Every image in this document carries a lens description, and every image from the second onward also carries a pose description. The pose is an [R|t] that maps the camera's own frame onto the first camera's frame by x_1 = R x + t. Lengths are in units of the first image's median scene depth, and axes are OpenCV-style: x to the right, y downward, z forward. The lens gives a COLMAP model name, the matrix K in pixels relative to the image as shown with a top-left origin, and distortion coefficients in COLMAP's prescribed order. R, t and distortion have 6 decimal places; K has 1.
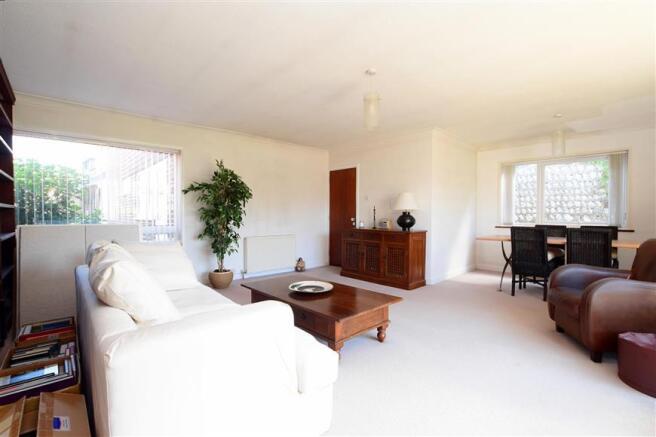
lens RADIAL K [[304.7, 0, 328.0], [0, 304.7, 218.5], [0, 0, 1]] dist [-0.000236, -0.000029]
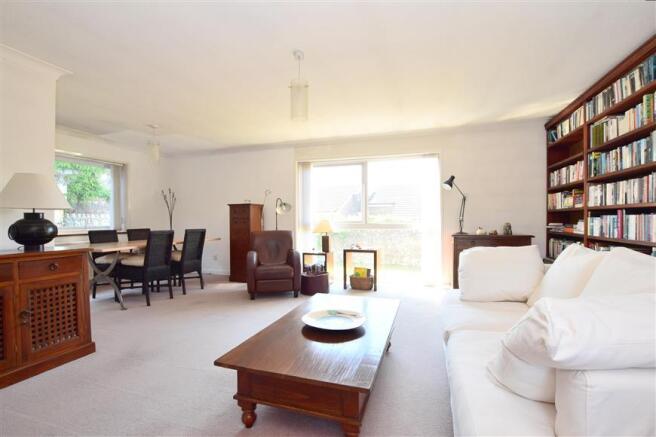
lens RADIAL K [[307.9, 0, 328.0], [0, 307.9, 218.5], [0, 0, 1]] dist [-0.000121, -0.000046]
pose [[-0.498475, 0.002497, 0.866900, -0.465317], [0.010566, 0.999939, 0.003196, -0.009719], [-0.866839, 0.010753, -0.498471, 0.934960]]
